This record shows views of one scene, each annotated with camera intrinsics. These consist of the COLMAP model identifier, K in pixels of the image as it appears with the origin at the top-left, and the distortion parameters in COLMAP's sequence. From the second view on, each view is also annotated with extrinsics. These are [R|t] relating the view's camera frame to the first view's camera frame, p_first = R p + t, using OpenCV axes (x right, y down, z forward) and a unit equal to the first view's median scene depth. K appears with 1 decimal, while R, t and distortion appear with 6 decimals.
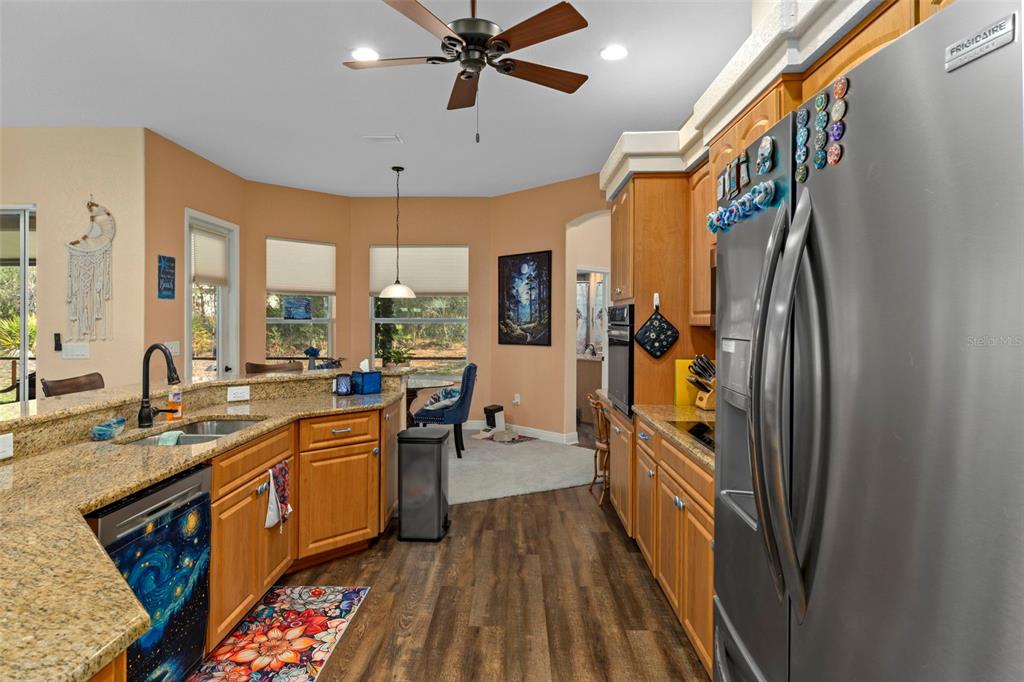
lens RADIAL K [[581.8, 0, 489.9], [0, 581.8, 323.5], [0, 0, 1]] dist [0.005413, 0.000602]
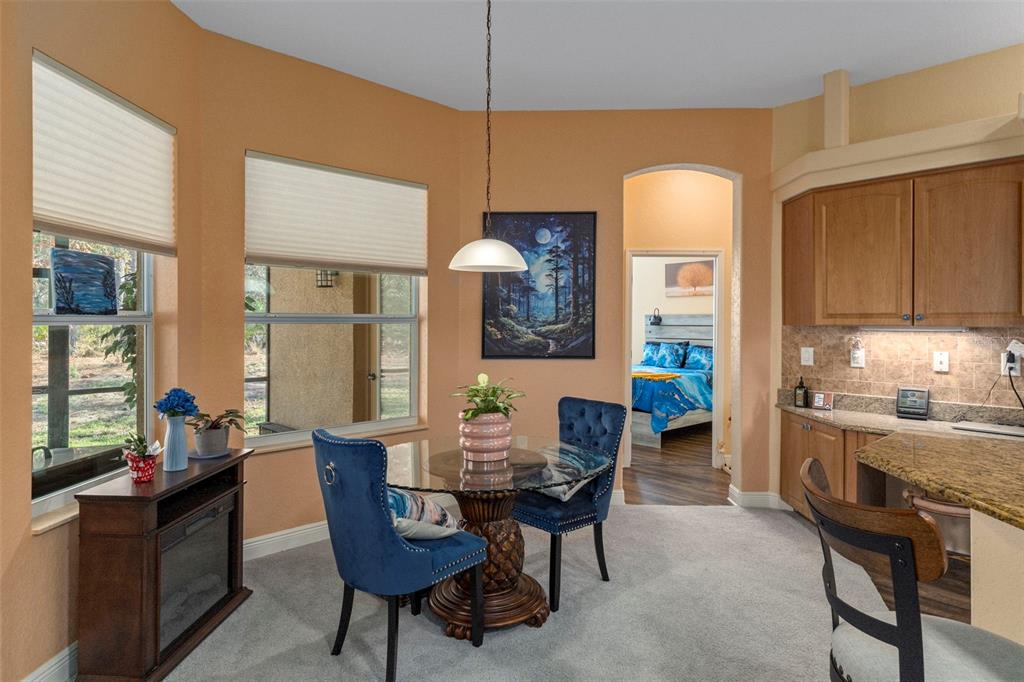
lens RADIAL K [[581.8, 0, 489.9], [0, 581.8, 323.5], [0, 0, 1]] dist [0.005413, 0.000602]
pose [[0.719673, -0.002706, 0.694308, -0.420467], [0.000955, 0.999995, 0.002907, -0.002558], [-0.694313, -0.001429, 0.719672, 0.596820]]
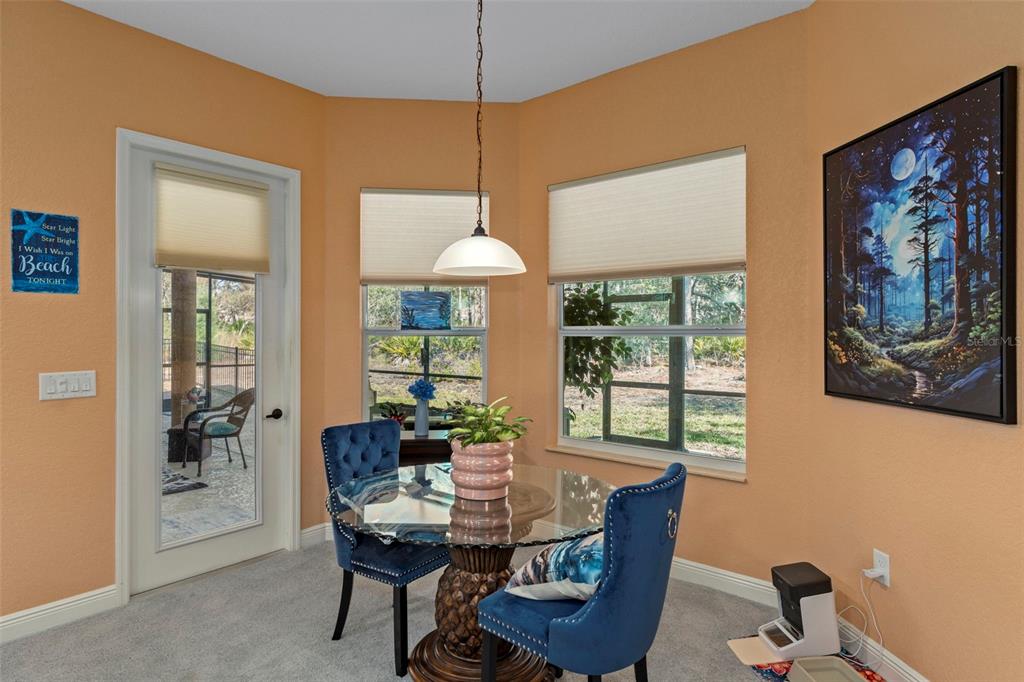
lens RADIAL K [[556.6, 0, 510.0], [0, 556.6, 332.6], [0, 0, 1]] dist [0.000897, 0.000226]
pose [[0.797073, -0.002513, -0.603878, 0.072452], [0.000262, 0.999993, -0.003816, -0.002433], [0.603883, 0.002884, 0.797068, 0.638580]]
